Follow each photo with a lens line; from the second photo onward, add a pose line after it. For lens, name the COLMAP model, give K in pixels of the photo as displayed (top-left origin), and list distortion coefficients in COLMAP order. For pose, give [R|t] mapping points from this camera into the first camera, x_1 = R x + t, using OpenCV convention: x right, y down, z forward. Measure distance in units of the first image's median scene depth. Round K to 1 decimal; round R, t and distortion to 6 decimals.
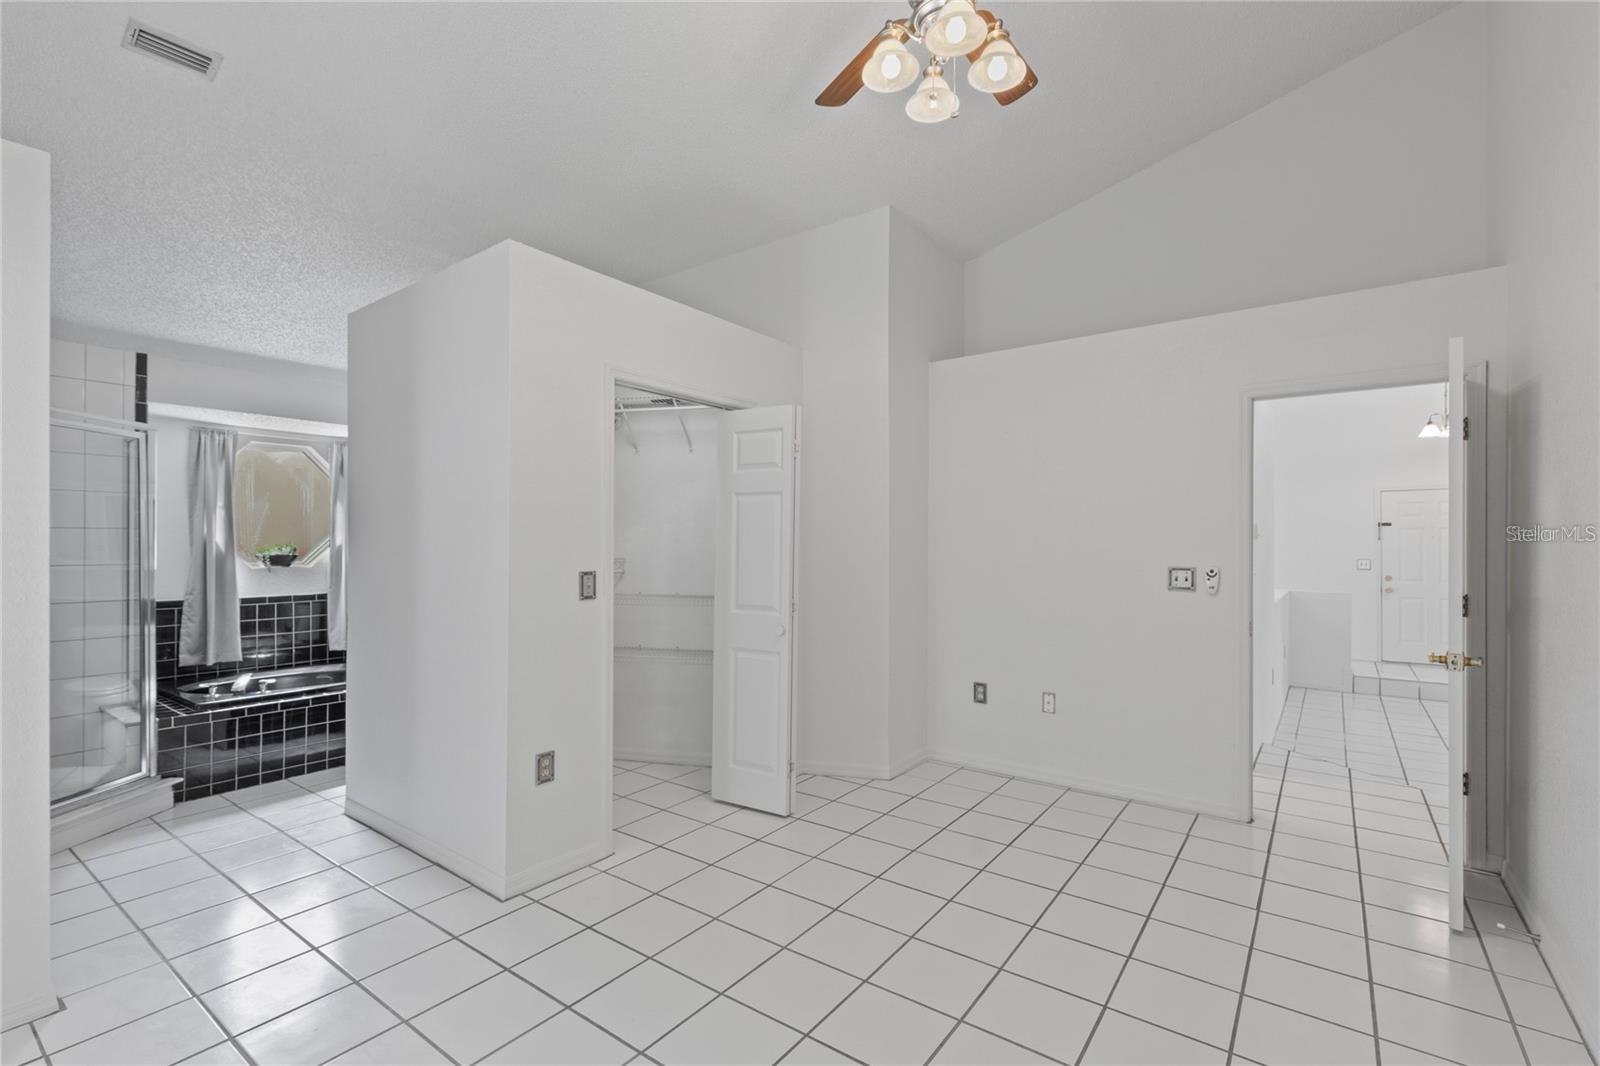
lens RADIAL K [[722.8, 0, 794.9], [0, 722.8, 541.7], [0, 0, 1]] dist [0.000519, 0.000280]
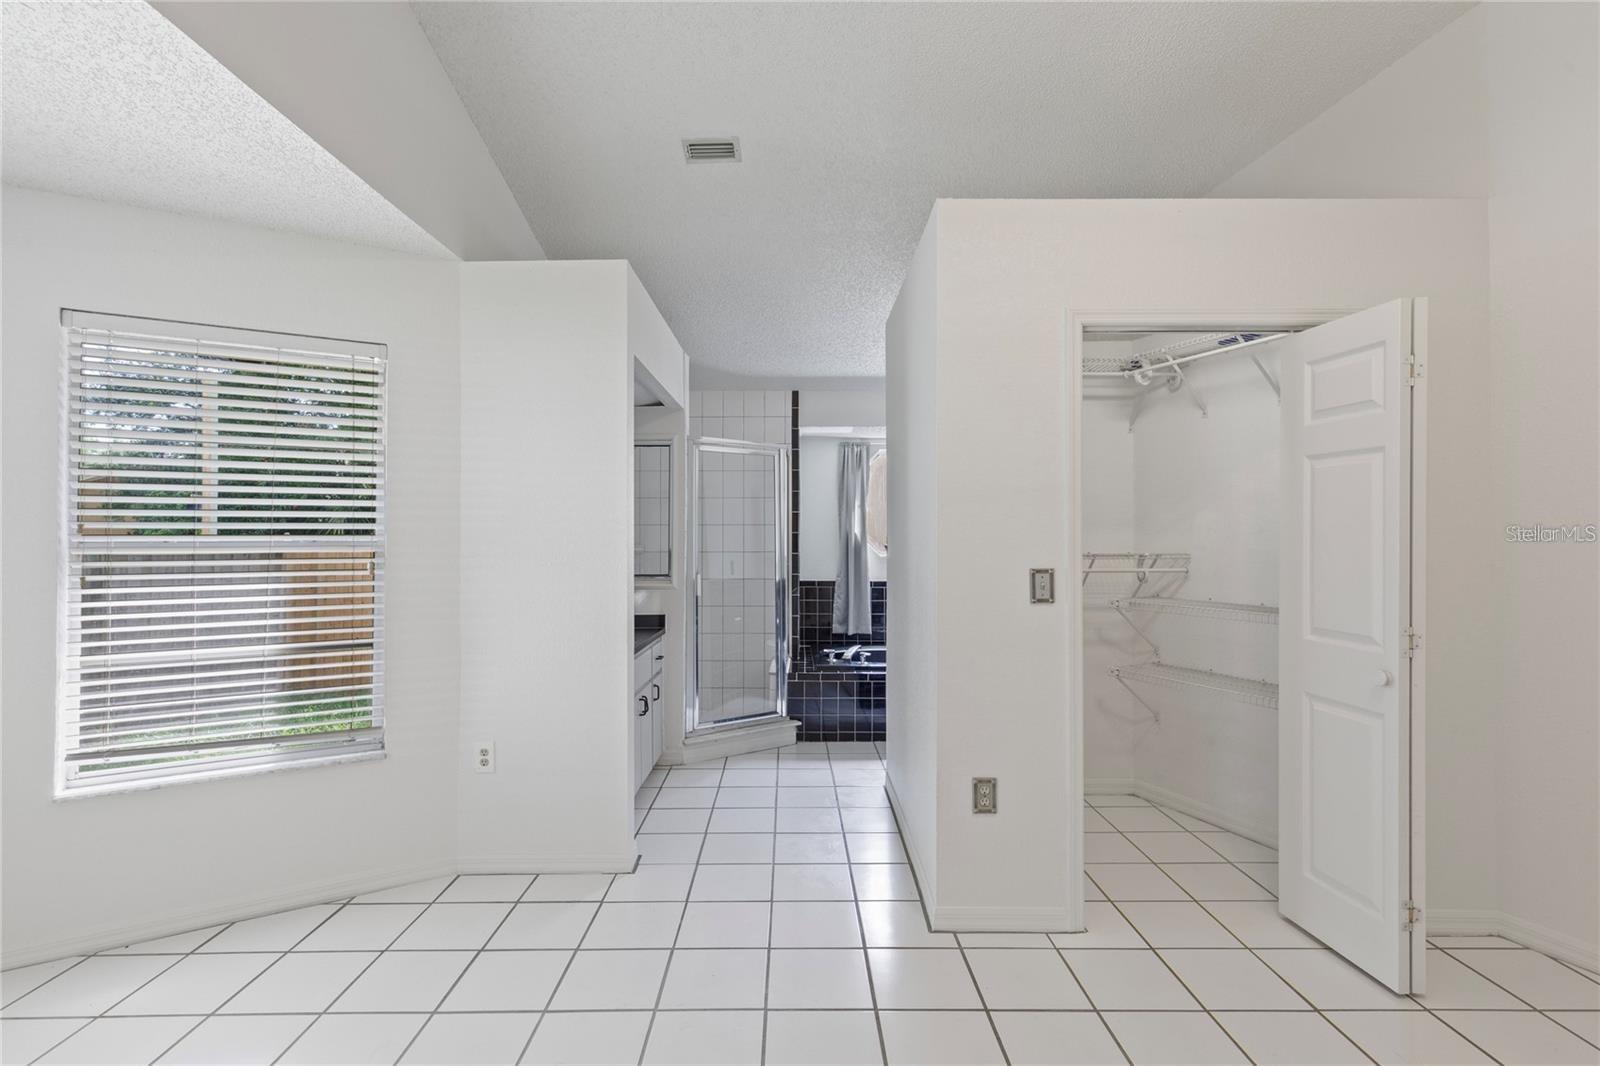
lens RADIAL K [[730.3, 0, 791.0], [0, 730.3, 527.3], [0, 0, 1]] dist [0.001405, -0.000162]
pose [[0.593810, -0.012032, -0.804515, 0.172441], [0.004505, 0.999922, -0.011630, 0.002549], [0.804592, 0.003281, 0.593818, 0.235958]]
